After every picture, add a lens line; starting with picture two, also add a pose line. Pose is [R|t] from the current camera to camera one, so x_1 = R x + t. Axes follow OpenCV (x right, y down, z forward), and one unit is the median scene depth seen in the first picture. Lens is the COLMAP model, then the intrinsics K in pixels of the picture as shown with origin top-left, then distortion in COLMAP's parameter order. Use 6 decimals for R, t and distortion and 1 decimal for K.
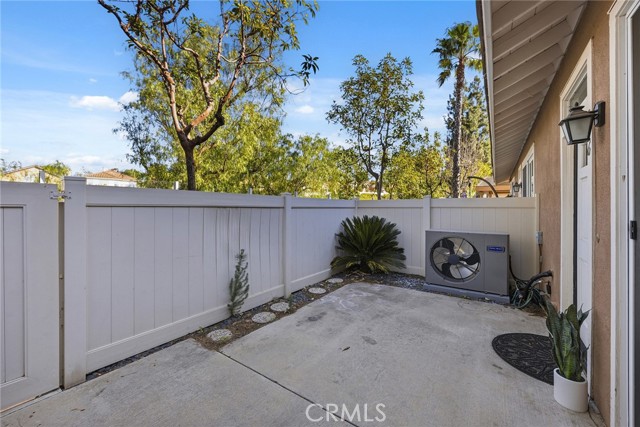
lens RADIAL K [[251.7, 0, 315.1], [0, 251.7, 212.4], [0, 0, 1]] dist [0.001777, -0.000058]
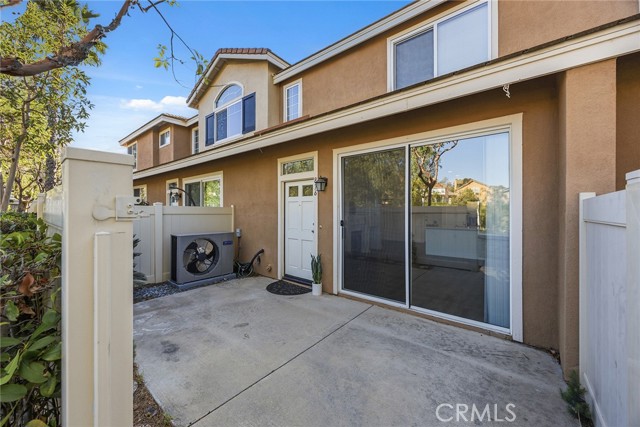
lens RADIAL K [[251.7, 0, 317.3], [0, 251.7, 212.6], [0, 0, 1]] dist [0.001777, -0.000058]
pose [[0.060288, 0.000154, 0.998181, -0.775786], [0.010417, 0.999945, -0.000783, -0.026198], [-0.998127, 0.010446, 0.060283, 0.437435]]
